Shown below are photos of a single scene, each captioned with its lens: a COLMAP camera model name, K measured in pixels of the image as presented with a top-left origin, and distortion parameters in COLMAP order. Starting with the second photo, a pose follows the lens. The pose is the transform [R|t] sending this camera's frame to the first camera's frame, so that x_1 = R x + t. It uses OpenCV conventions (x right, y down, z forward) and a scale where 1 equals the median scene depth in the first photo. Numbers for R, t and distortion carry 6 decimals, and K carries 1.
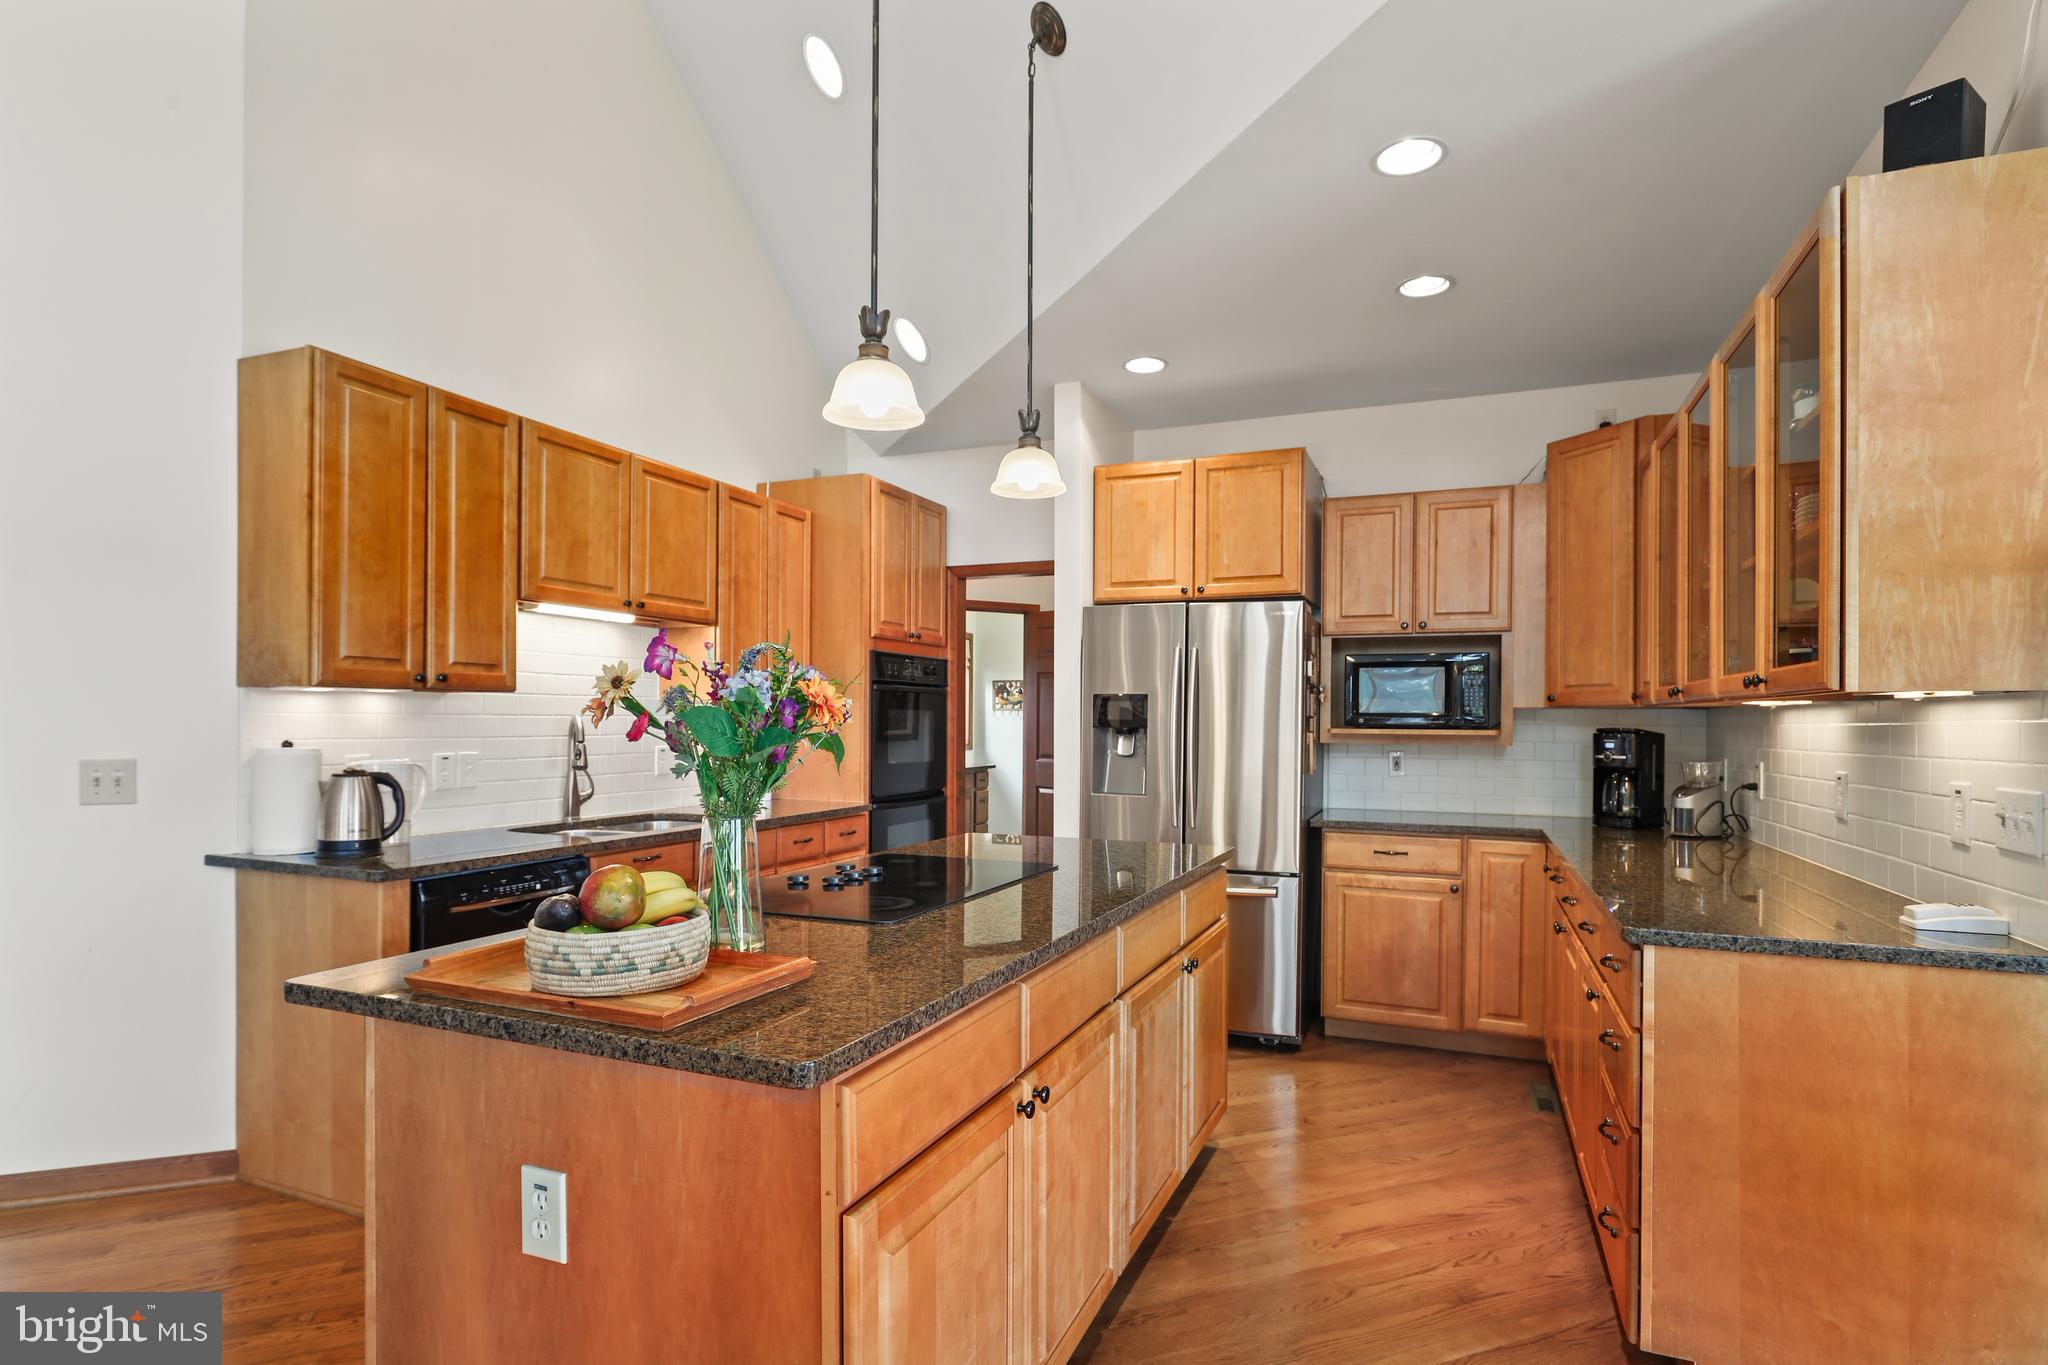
lens RADIAL K [[1040.7, 0, 1027.5], [0, 1040.7, 719.7], [0, 0, 1]] dist [-0.006017, -0.000725]
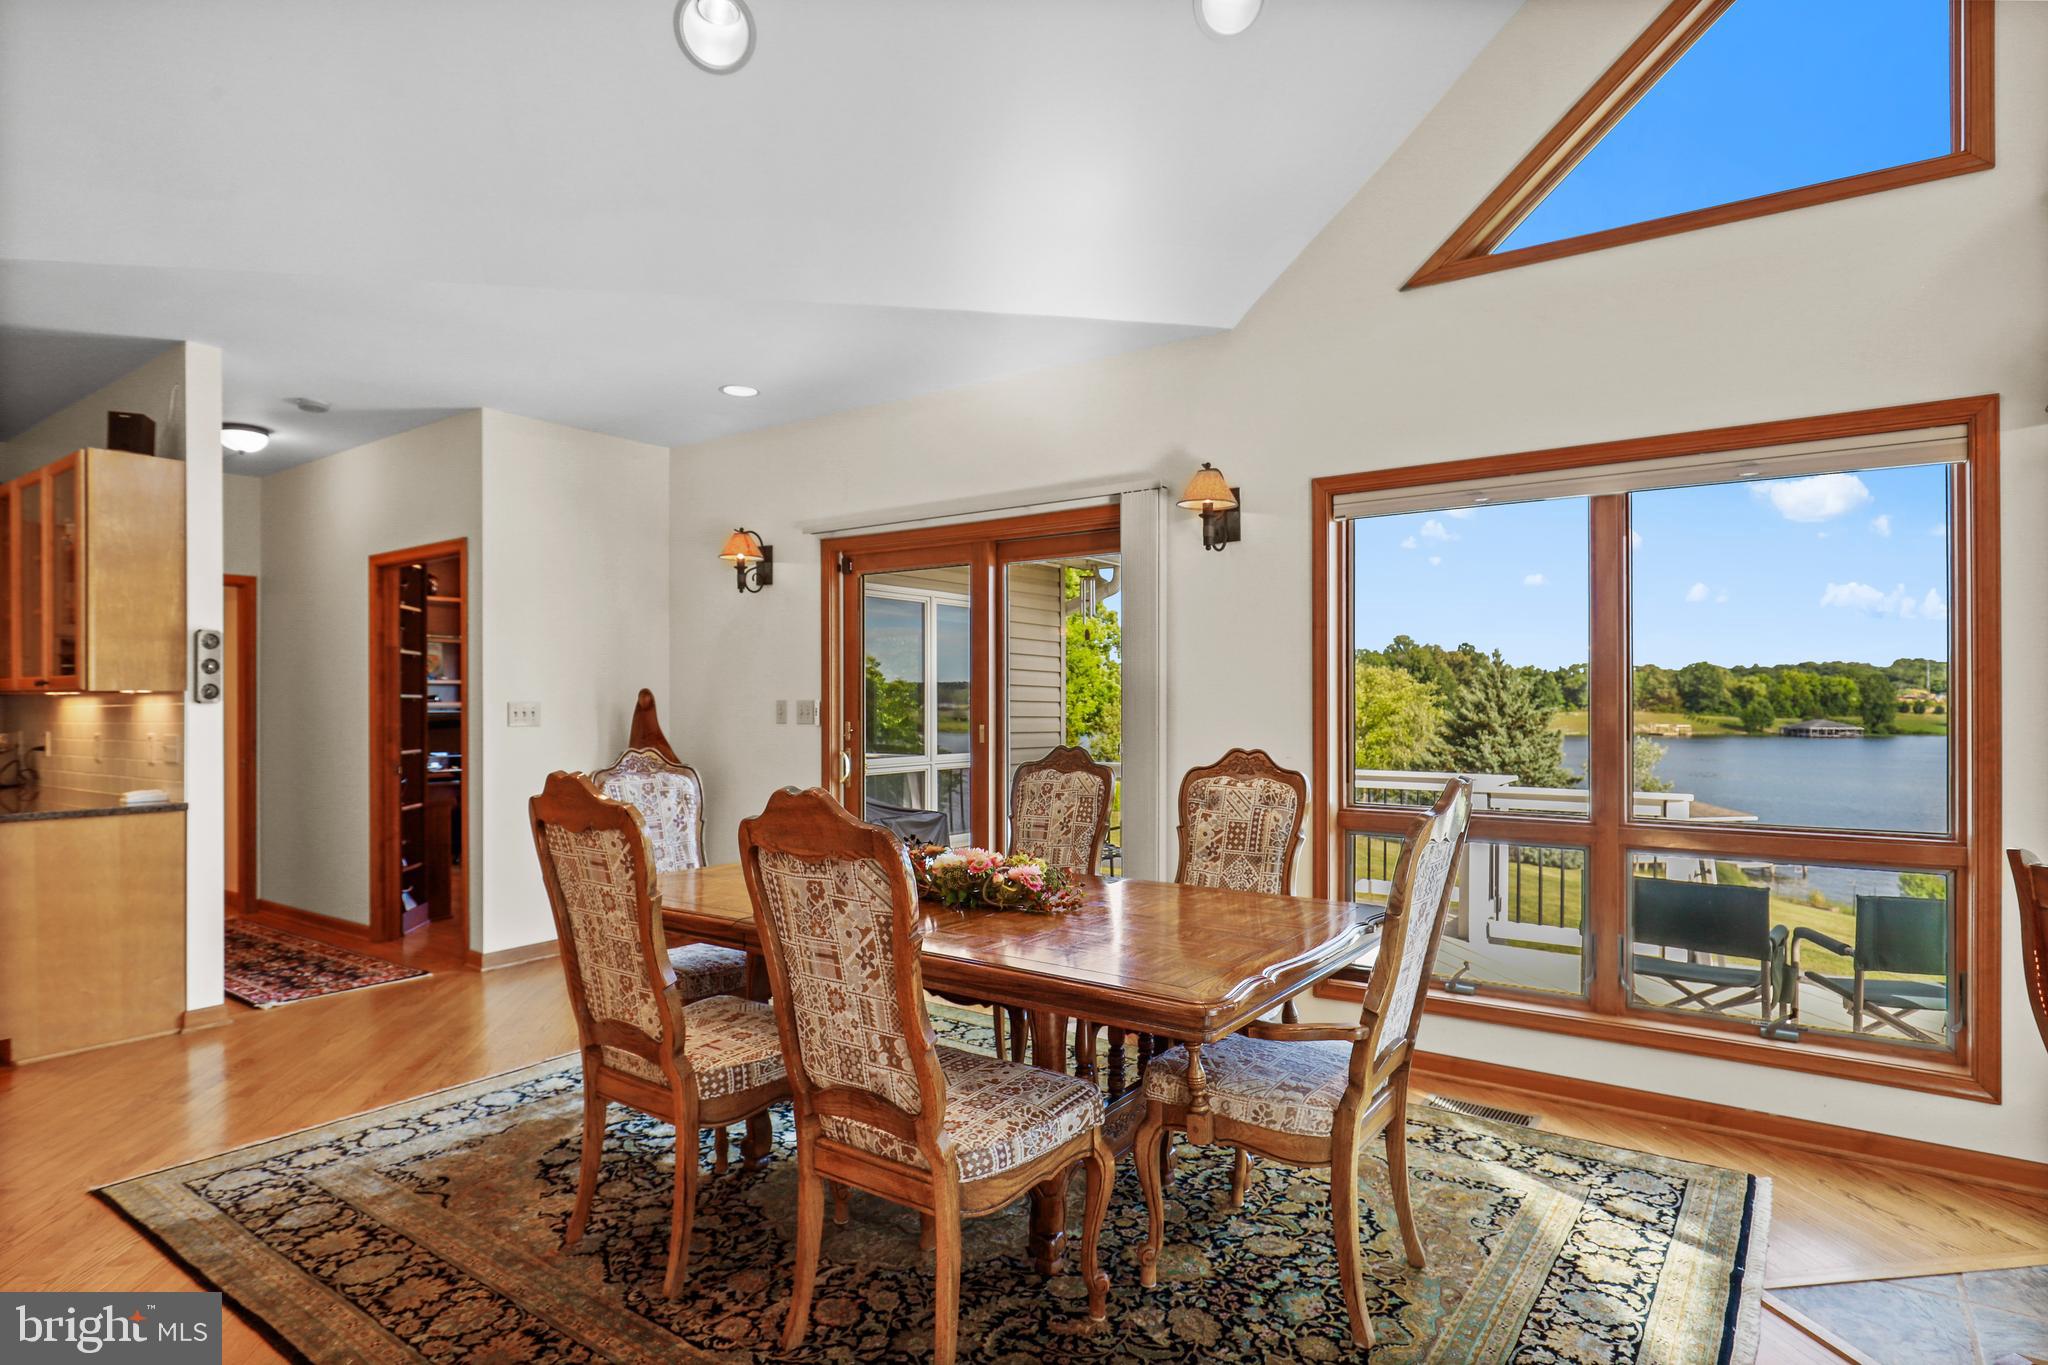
lens RADIAL K [[1097.6, 0, 1019.7], [0, 1097.6, 698.7], [0, 0, 1]] dist [0.002828, -0.003898]
pose [[0.230624, -0.002879, 0.973039, -0.494620], [0.006311, 0.999979, 0.001463, -0.000754], [-0.973023, 0.005803, 0.230637, -0.708983]]
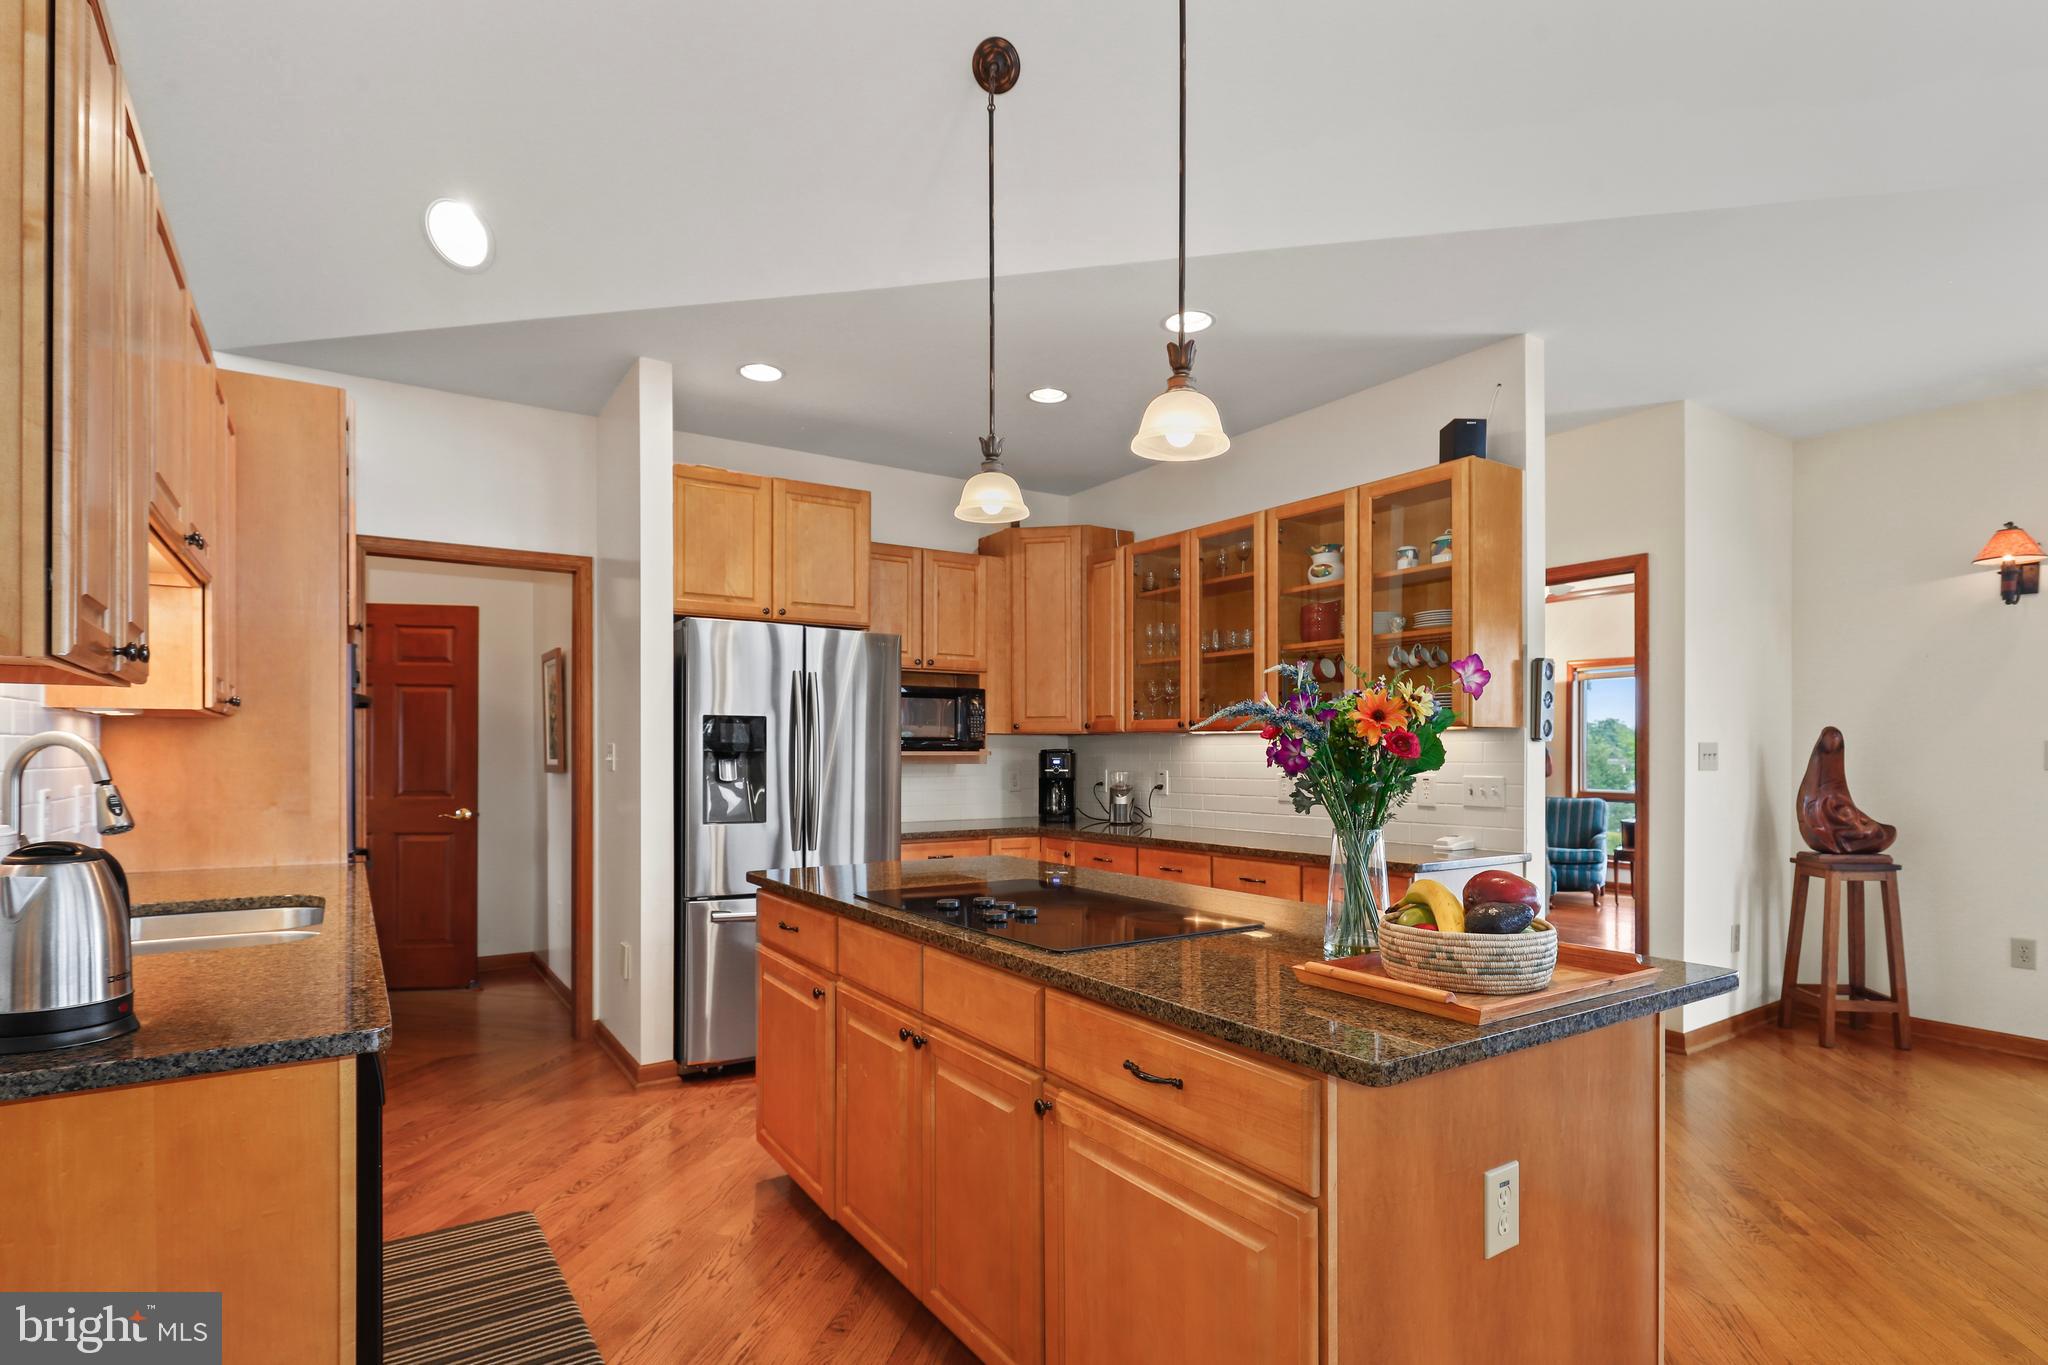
lens RADIAL K [[1023.0, 0, 1024.2], [0, 1023.0, 754.3], [0, 0, 1]] dist [0.001574, -0.001431]
pose [[0.560816, -0.009231, 0.827889, -0.639821], [0.003143, 0.999954, 0.009020, 0.003094], [-0.827934, -0.002457, 0.560819, 0.331228]]
